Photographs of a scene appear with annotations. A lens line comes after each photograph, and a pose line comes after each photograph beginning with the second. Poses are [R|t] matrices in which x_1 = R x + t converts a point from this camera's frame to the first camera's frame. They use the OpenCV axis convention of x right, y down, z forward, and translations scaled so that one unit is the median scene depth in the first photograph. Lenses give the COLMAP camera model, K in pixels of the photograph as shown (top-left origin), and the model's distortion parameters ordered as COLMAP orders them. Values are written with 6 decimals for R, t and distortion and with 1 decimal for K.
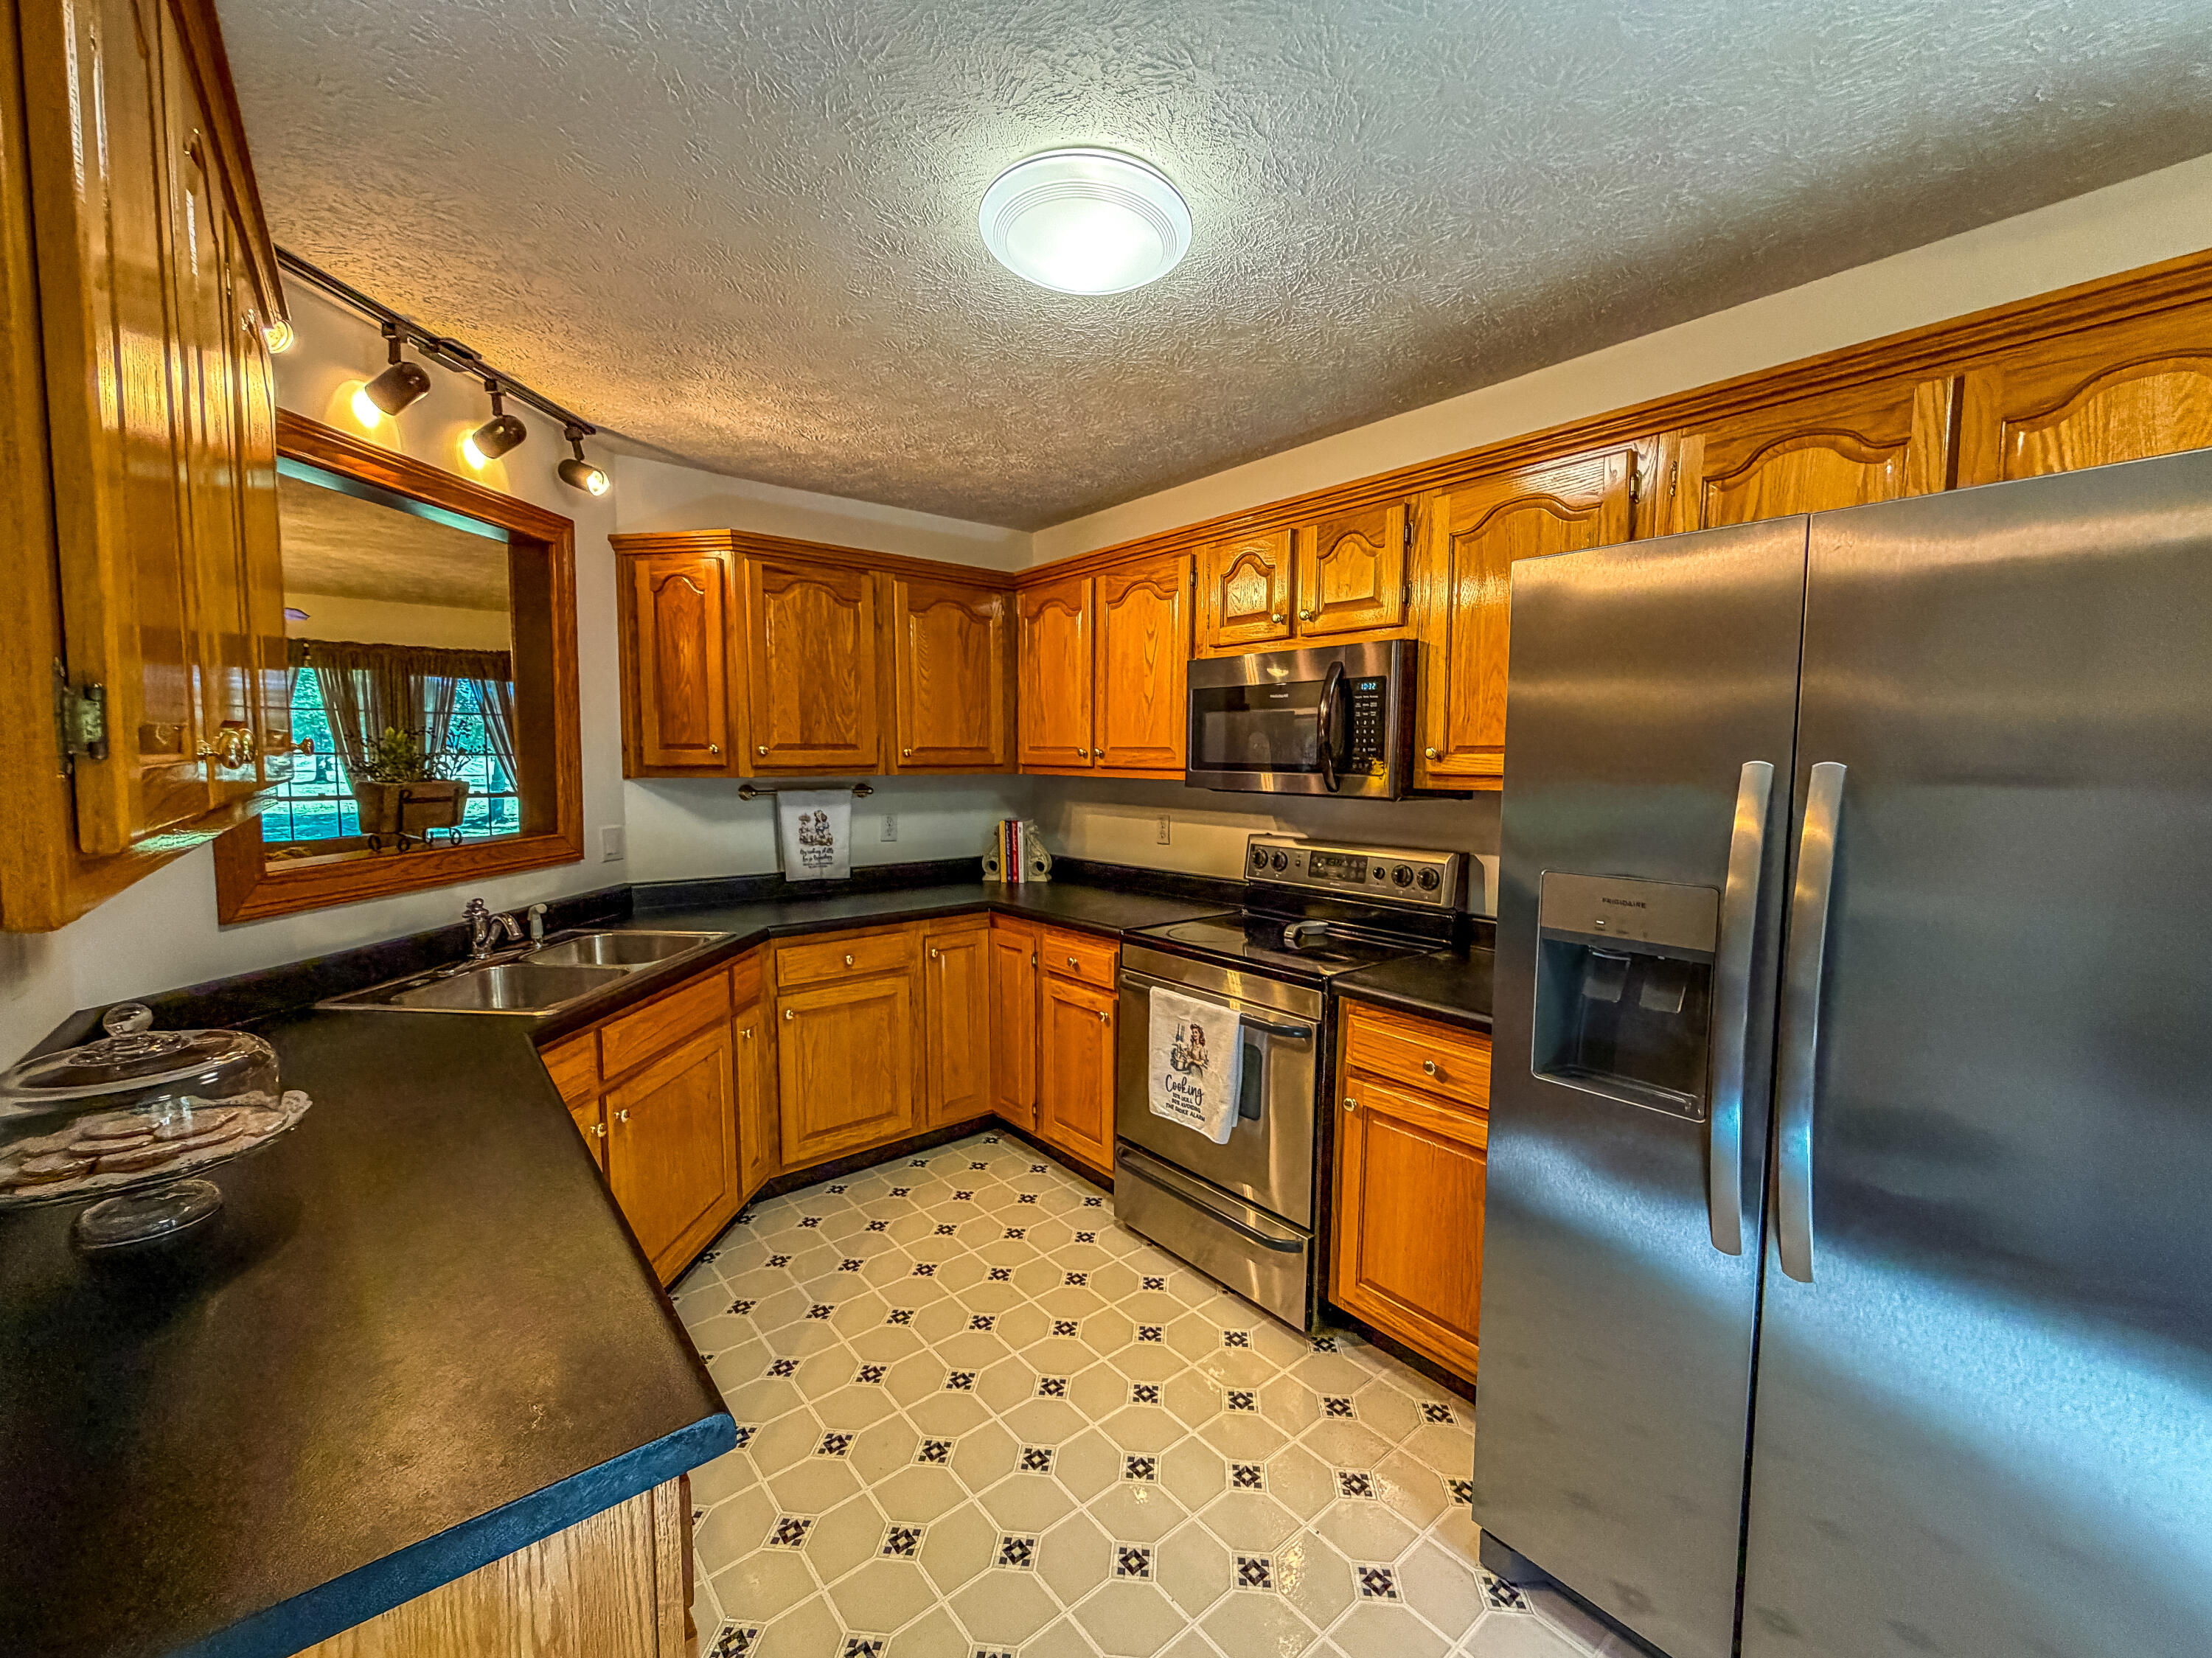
lens RADIAL K [[897.3, 0, 1098.8], [0, 897.3, 826.0], [0, 0, 1]] dist [-0.002452, 0.000515]
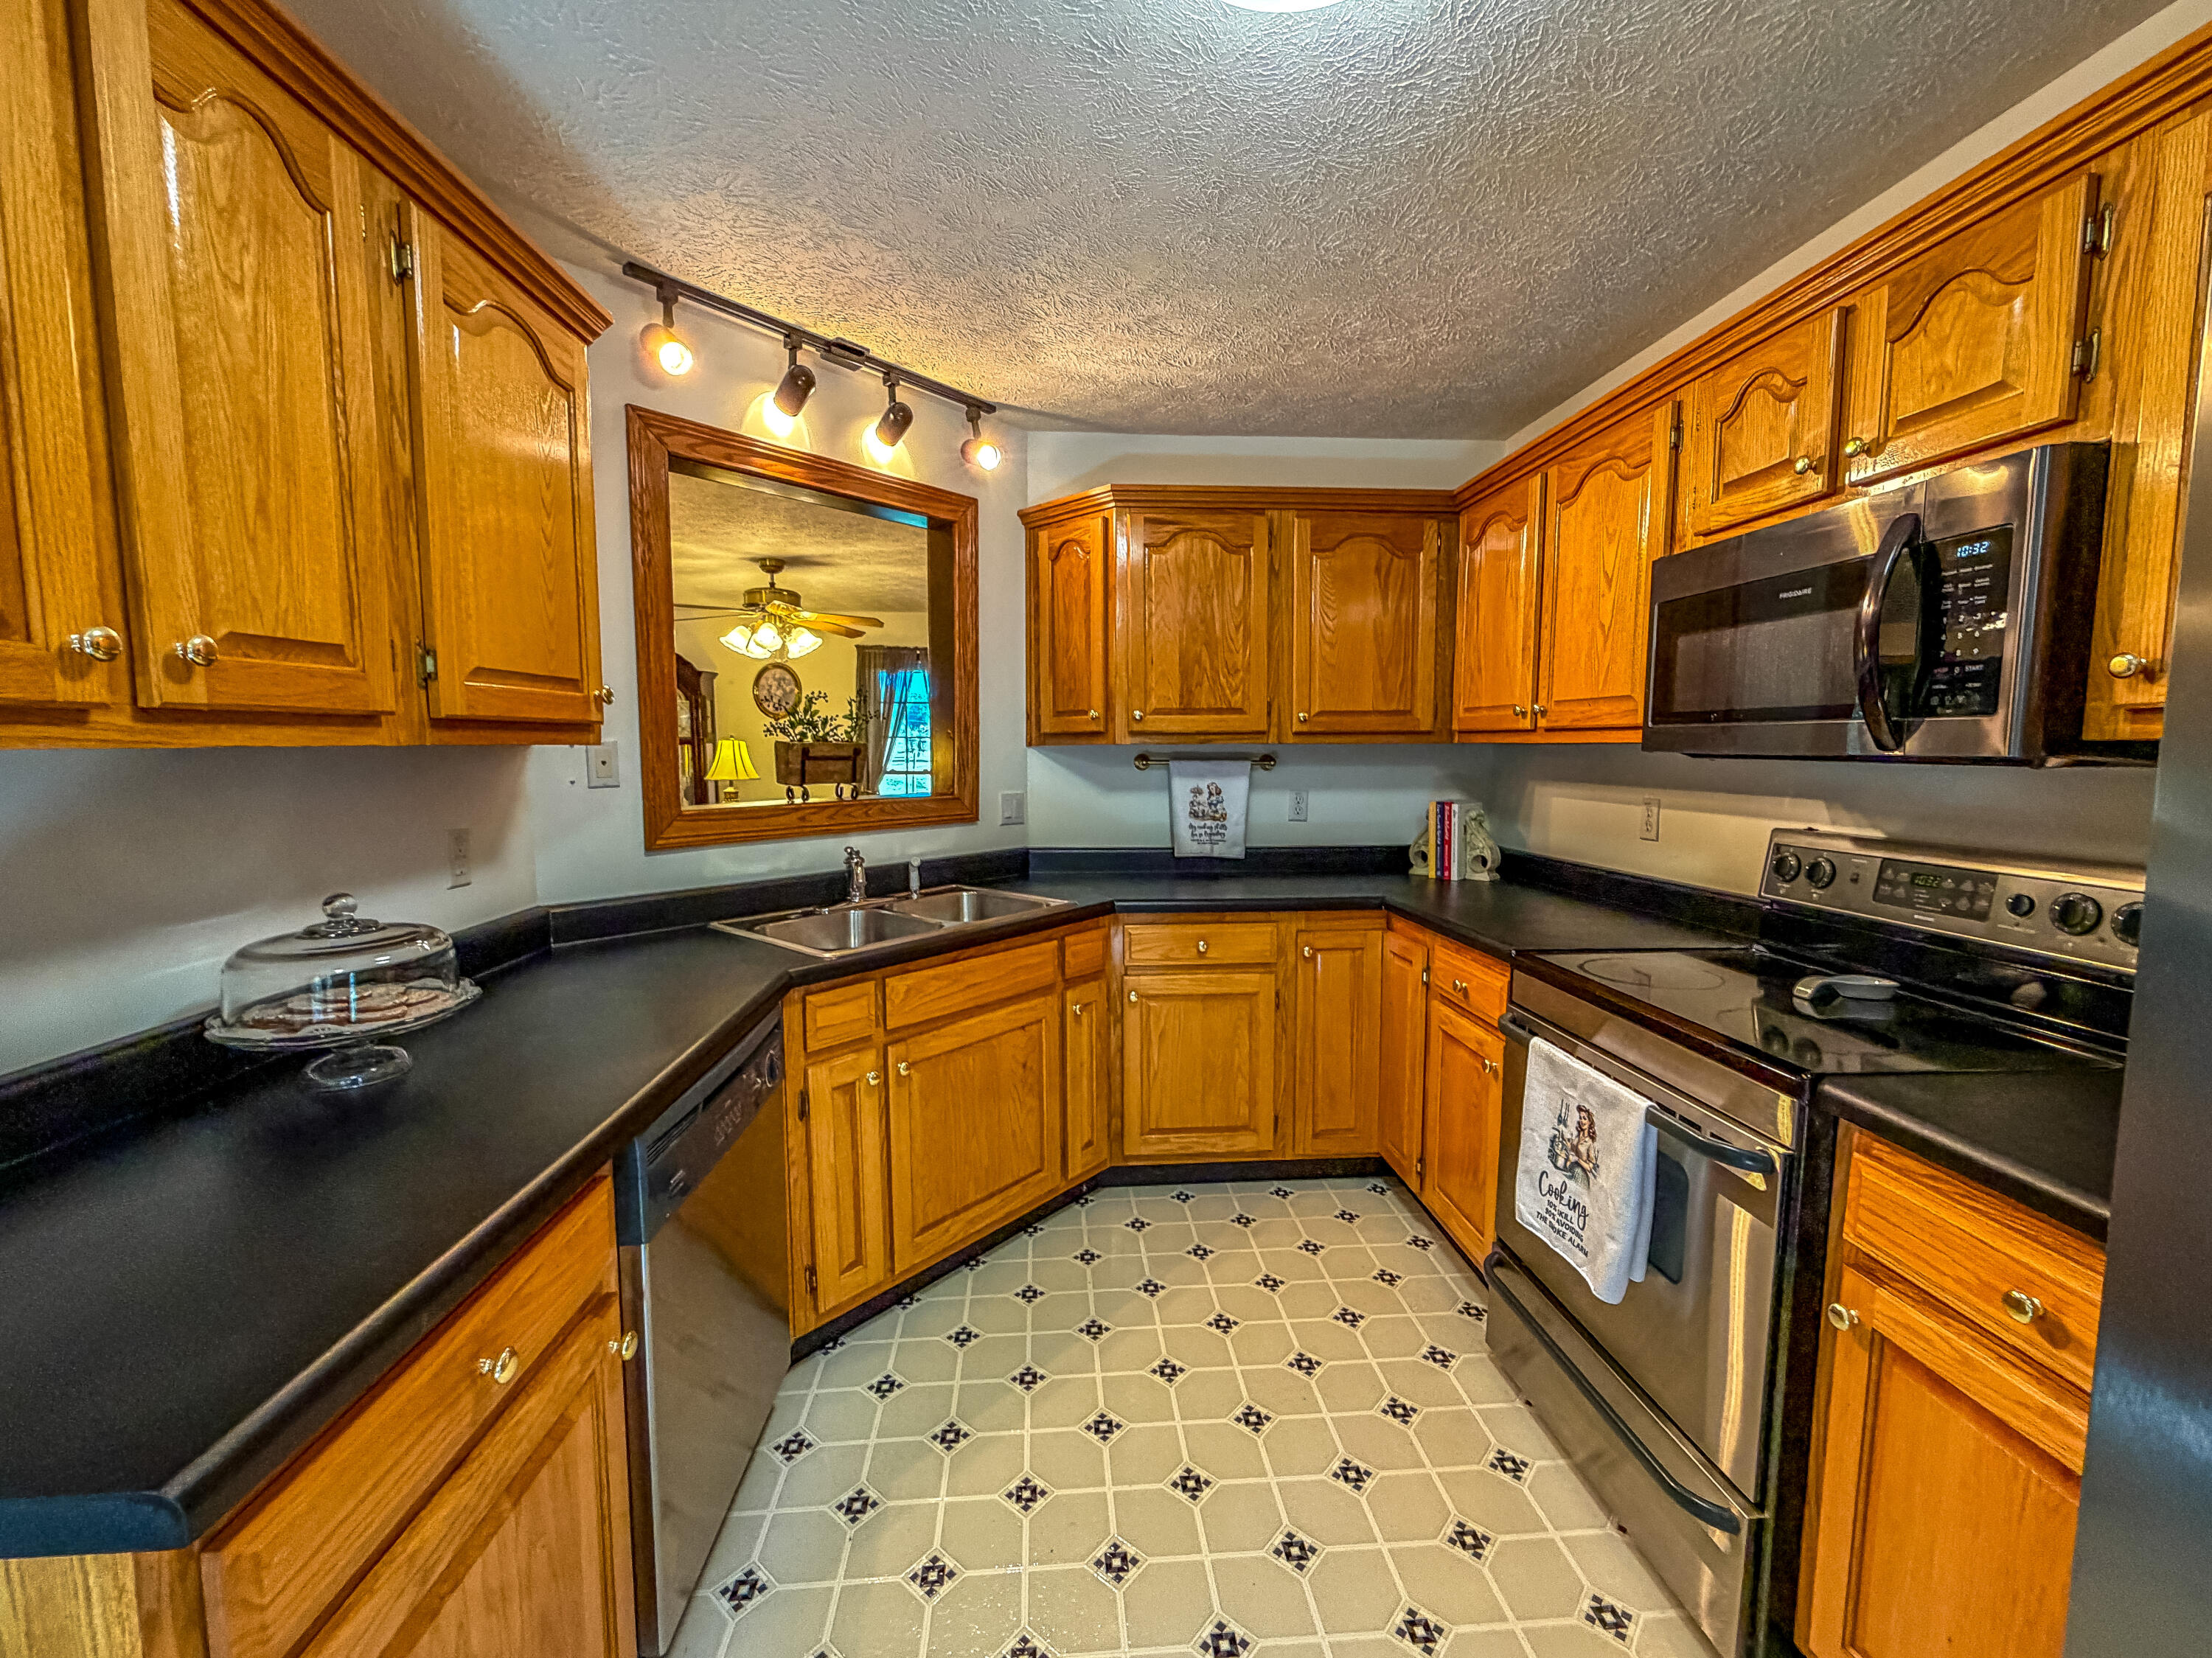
lens RADIAL K [[897.3, 0, 1109.1], [0, 897.3, 826.0], [0, 0, 1]] dist [-0.002452, 0.000515]
pose [[0.815903, 0.045670, -0.576382, 0.169670], [-0.041583, 0.998929, 0.020287, 0.016379], [0.576691, 0.007415, 0.816928, 0.233800]]
